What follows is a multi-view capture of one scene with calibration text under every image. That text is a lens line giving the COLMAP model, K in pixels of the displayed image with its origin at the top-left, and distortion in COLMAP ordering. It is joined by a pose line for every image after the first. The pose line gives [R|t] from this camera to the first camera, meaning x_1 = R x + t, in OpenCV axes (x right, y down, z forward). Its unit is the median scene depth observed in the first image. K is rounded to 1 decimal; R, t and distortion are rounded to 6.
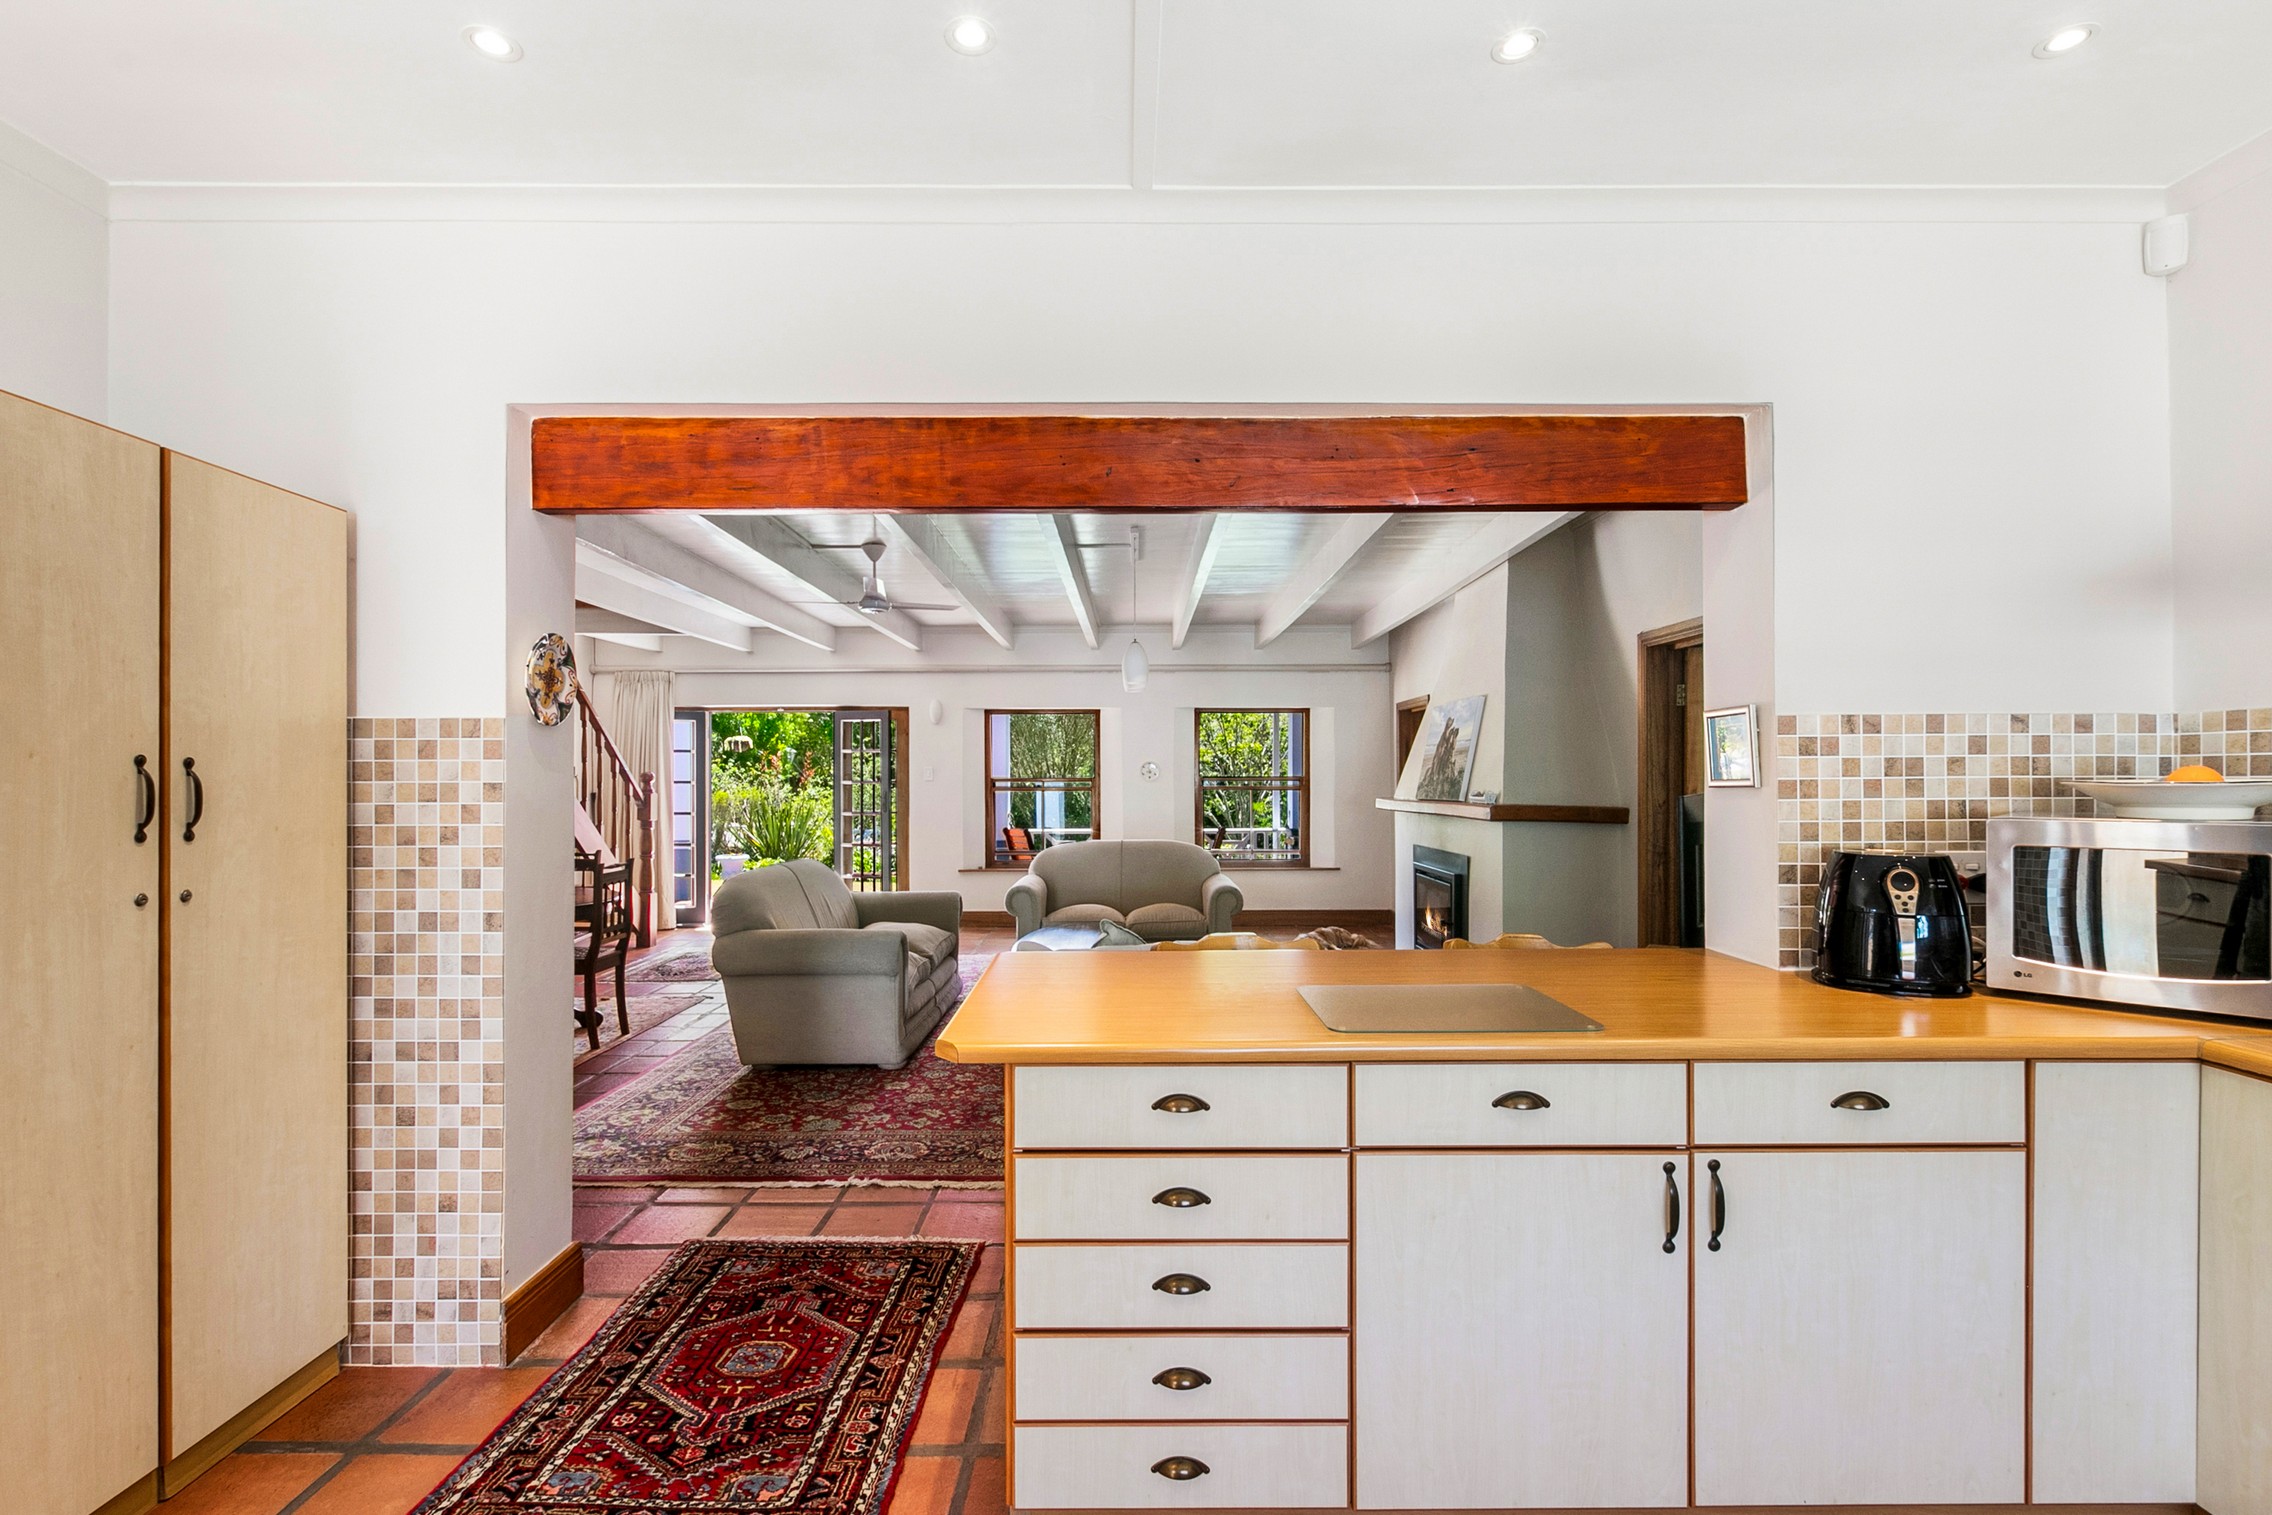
lens RADIAL K [[1043.5, 0, 1136.7], [0, 1043.5, 767.7], [0, 0, 1]] dist [-0.004196, -0.003101]
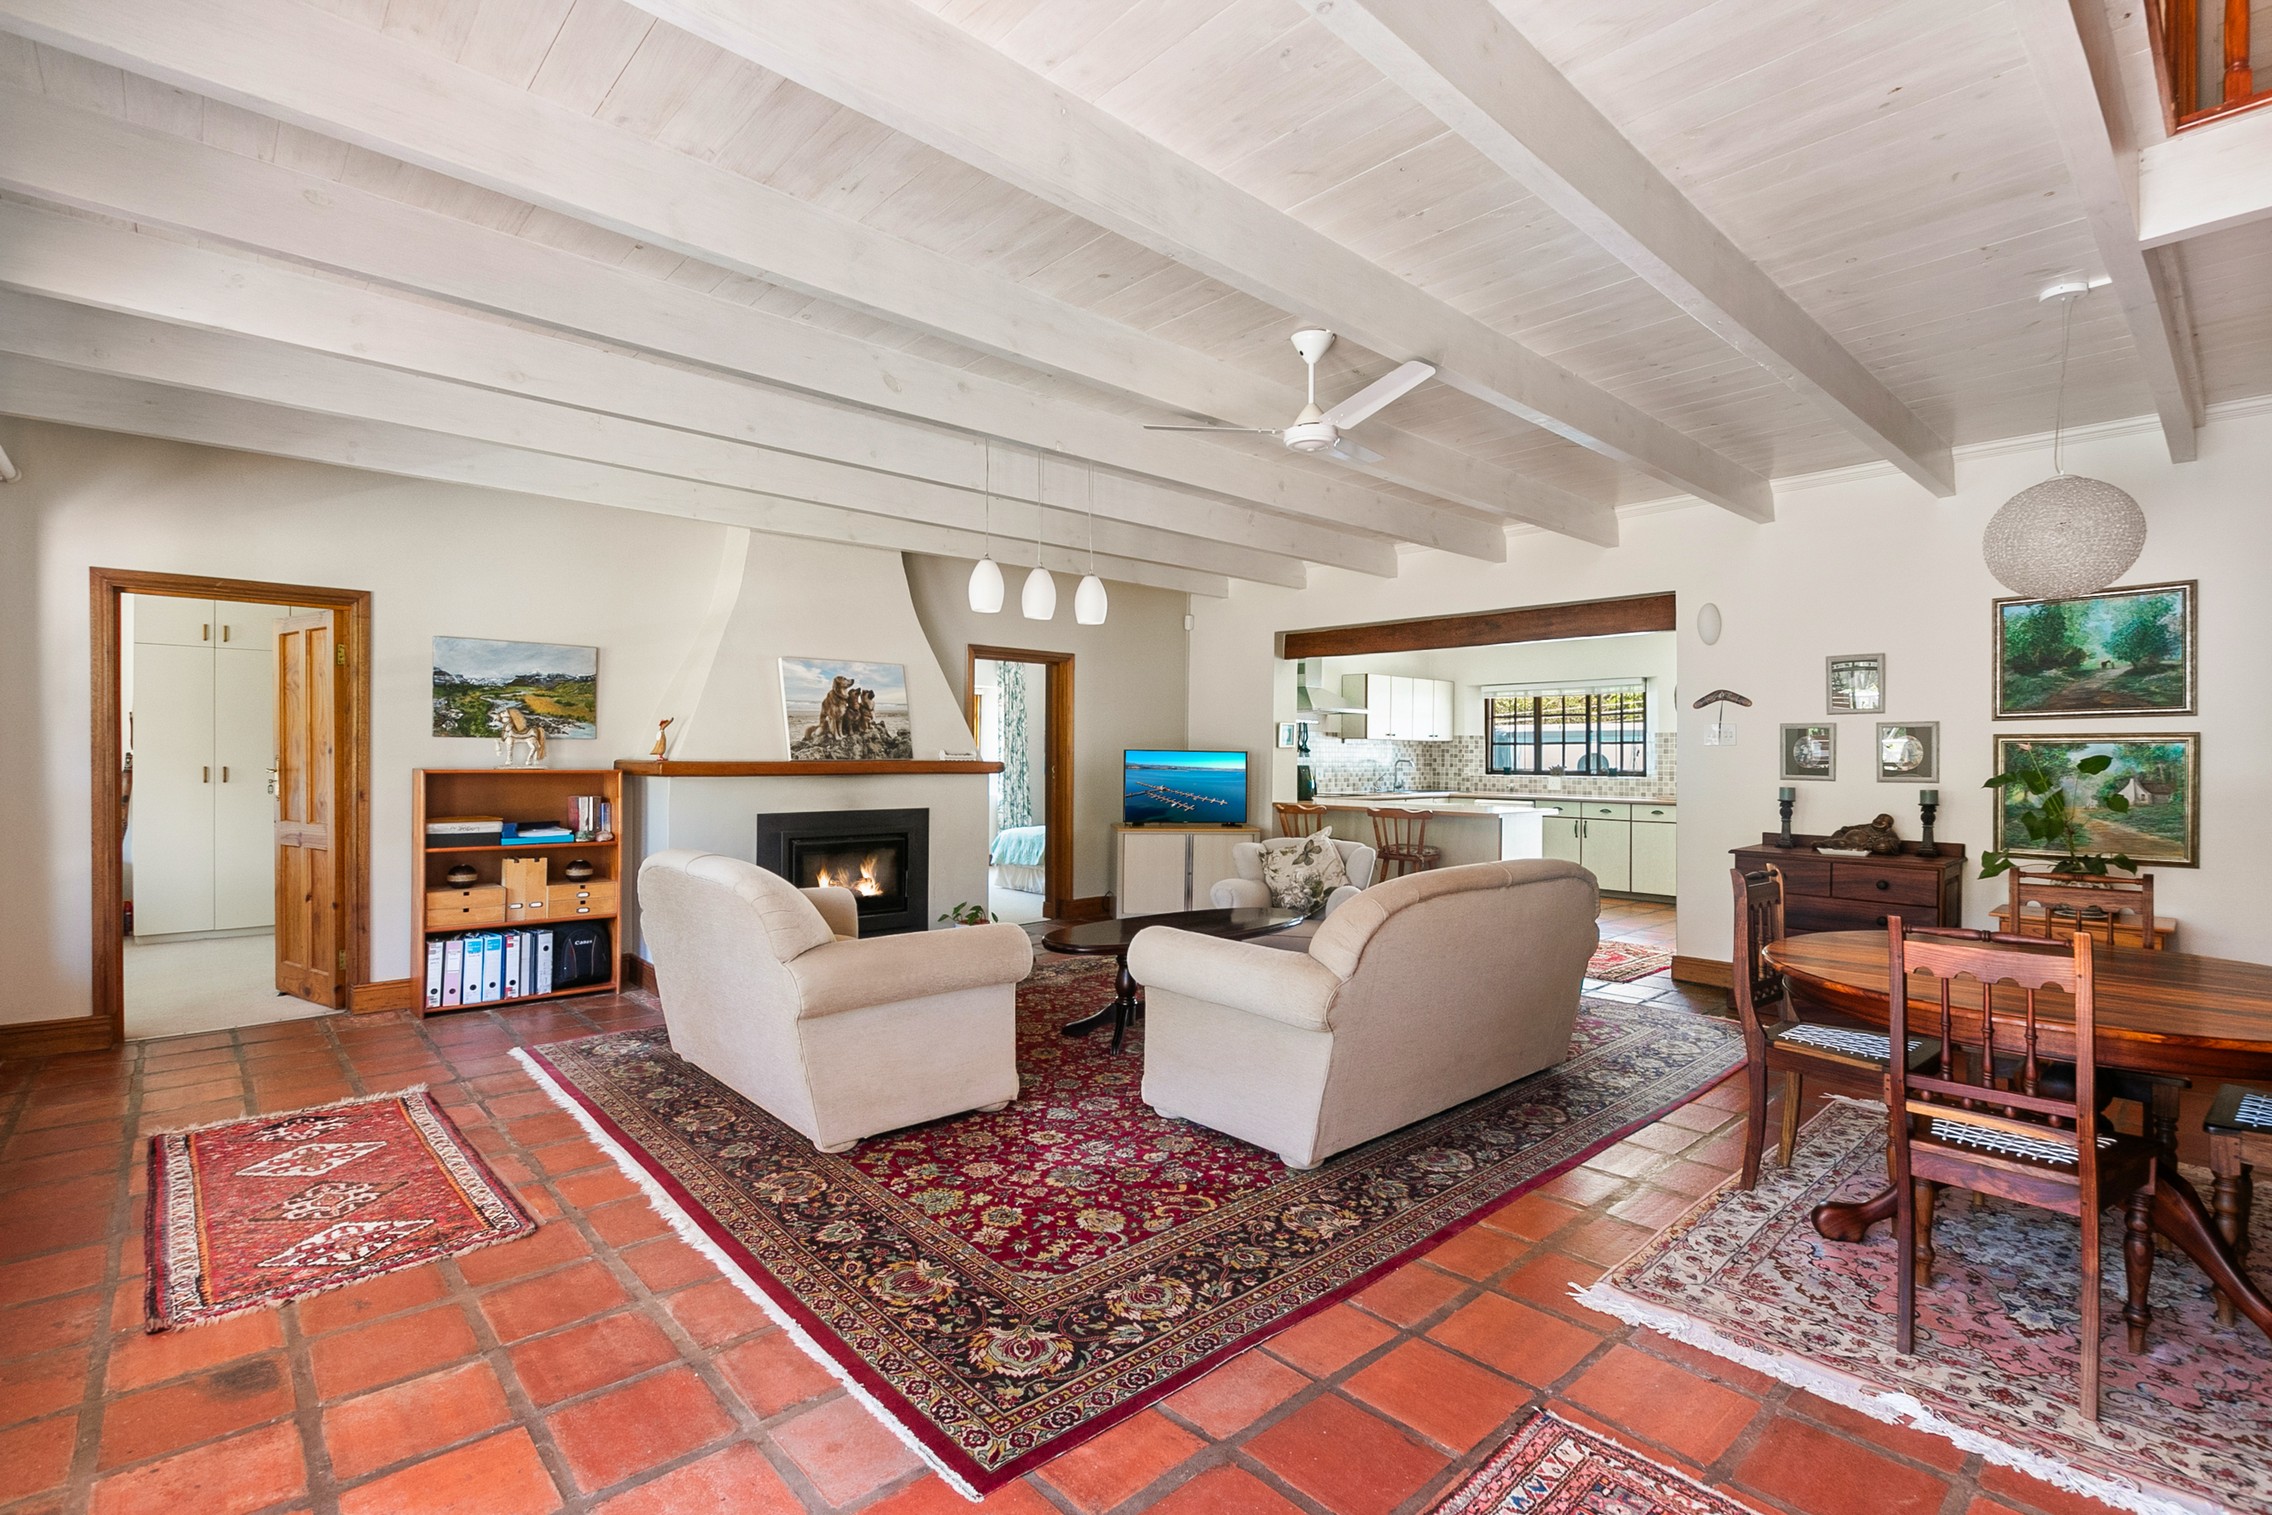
lens RADIAL K [[1043.5, 0, 1123.4], [0, 1043.5, 760.5], [0, 0, 1]] dist [-0.004196, -0.003101]
pose [[-0.678662, -0.007394, 0.734413, -0.787367], [-0.011026, 0.999939, -0.000122, 0.036551], [-0.734368, -0.008180, -0.678703, 1.895687]]
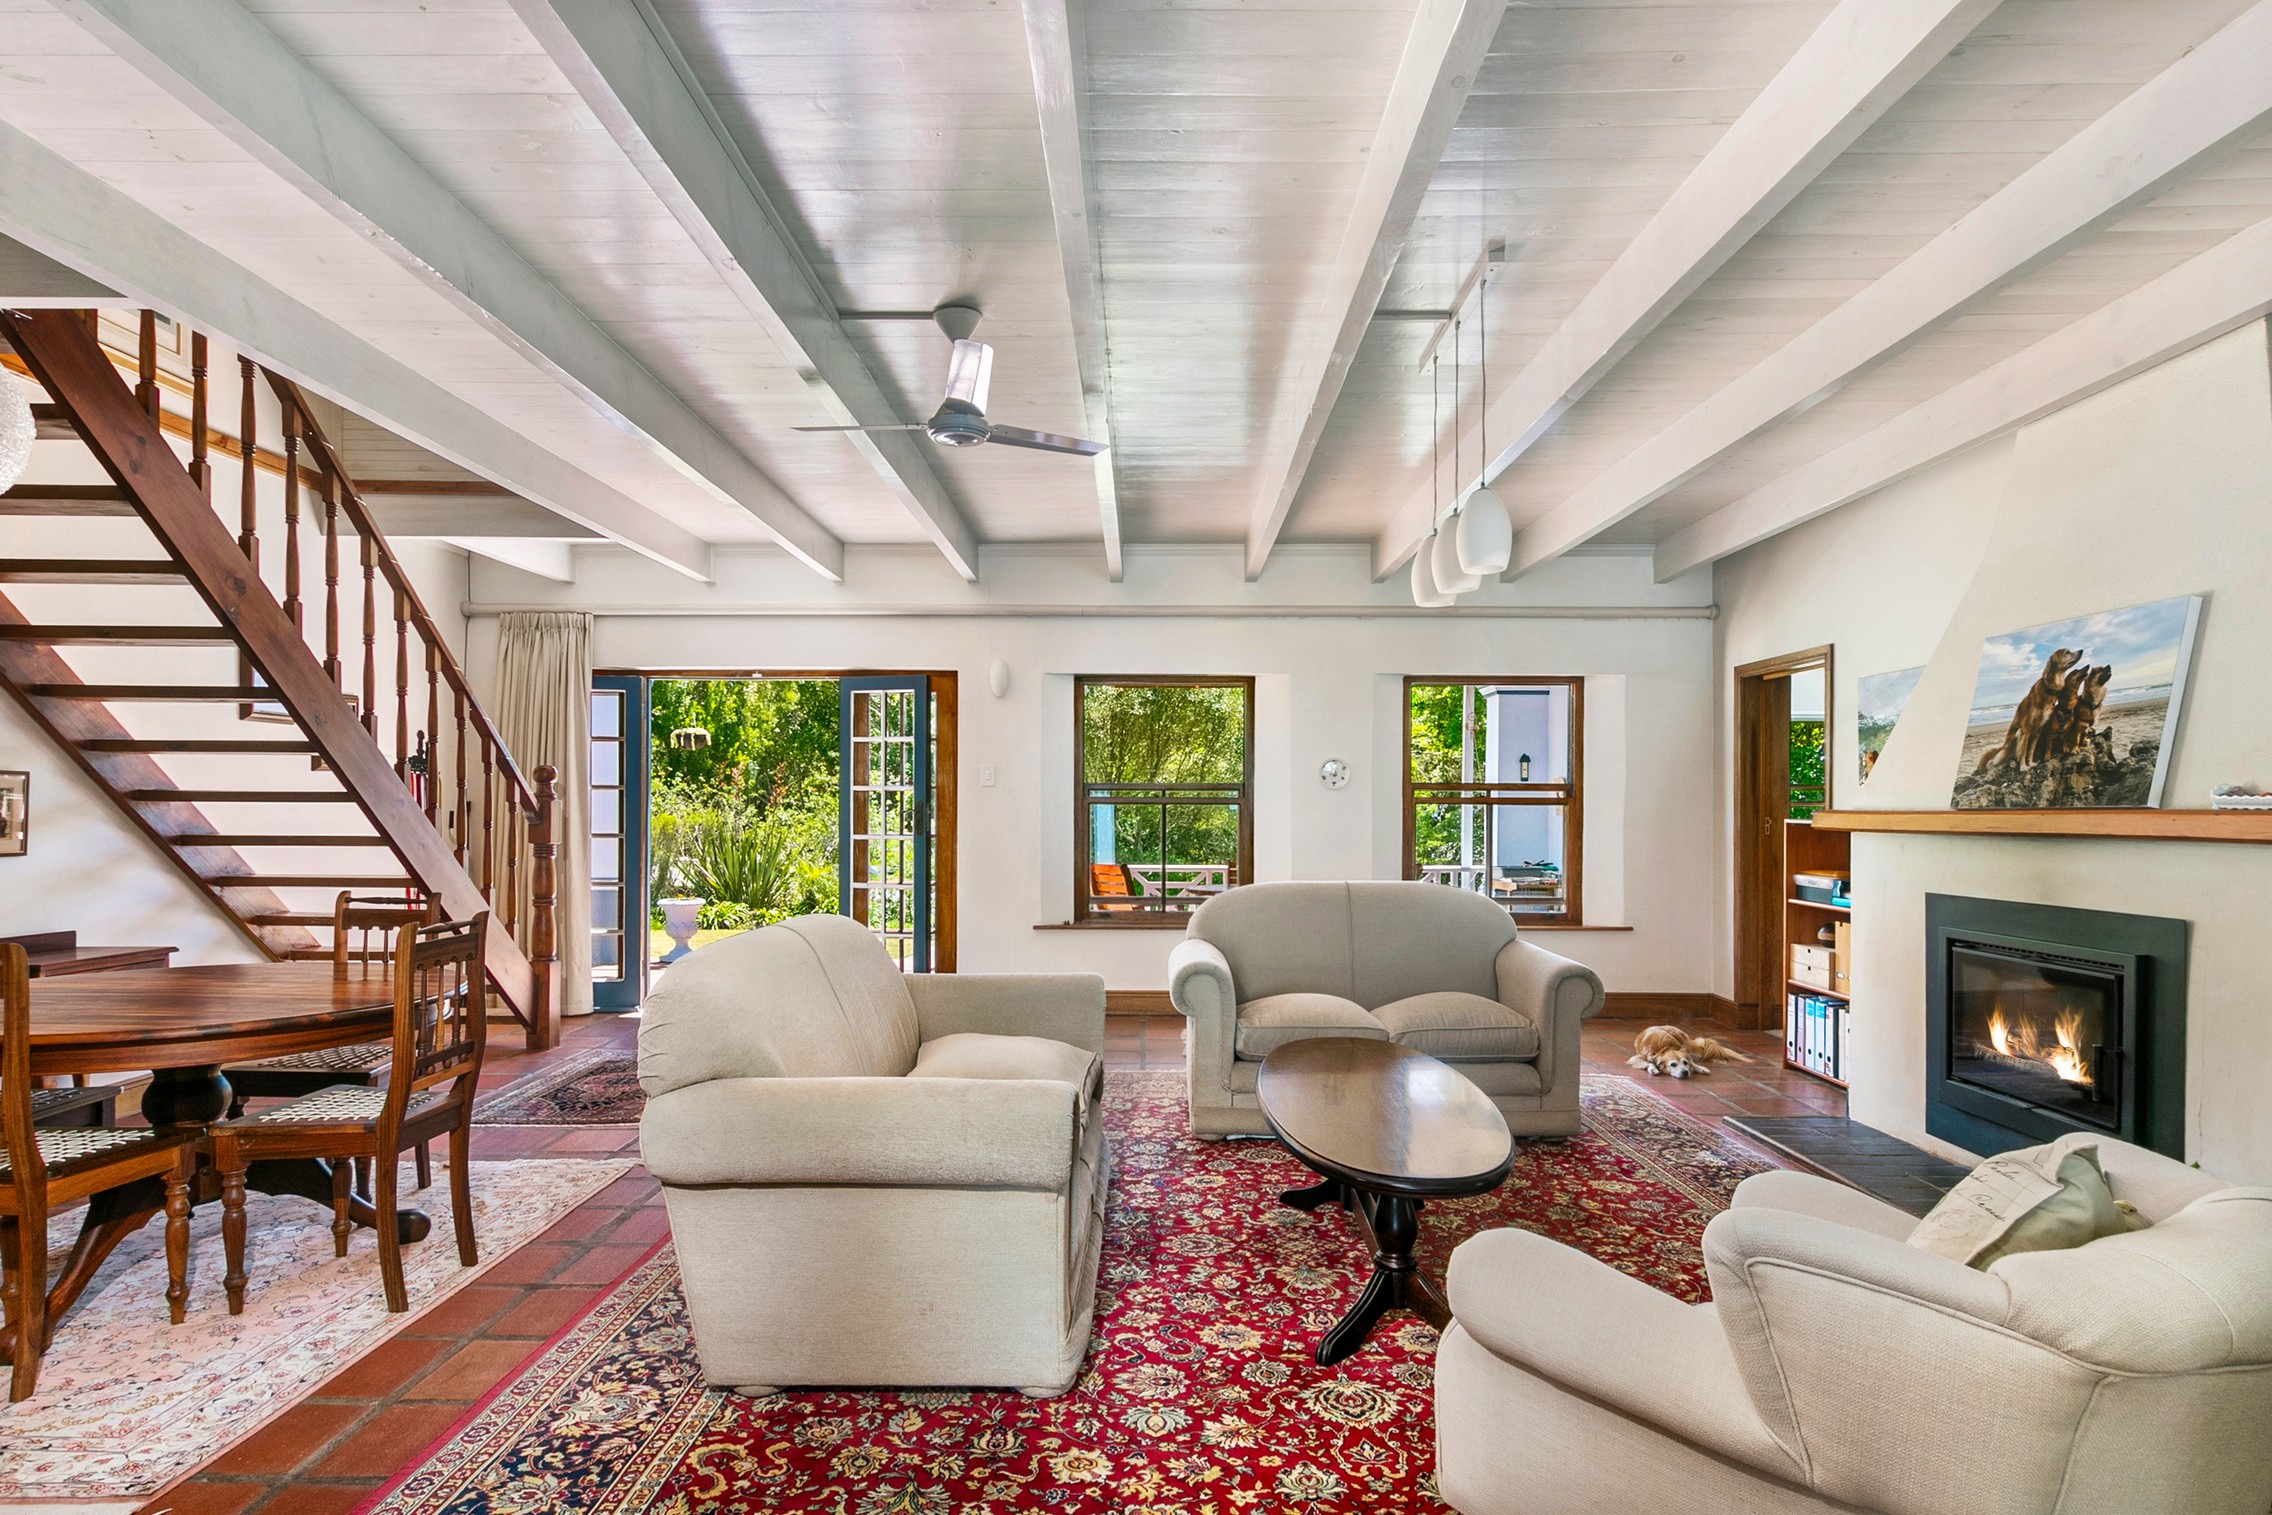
lens RADIAL K [[1203.9, 0, 1132.4], [0, 1203.9, 822.1], [0, 0, 1]] dist [-0.008315, -0.000788]
pose [[0.999922, 0.008138, -0.009476, -0.200786], [-0.007955, 0.999783, 0.019237, 0.037768], [0.009630, -0.019160, 0.999770, 0.511660]]
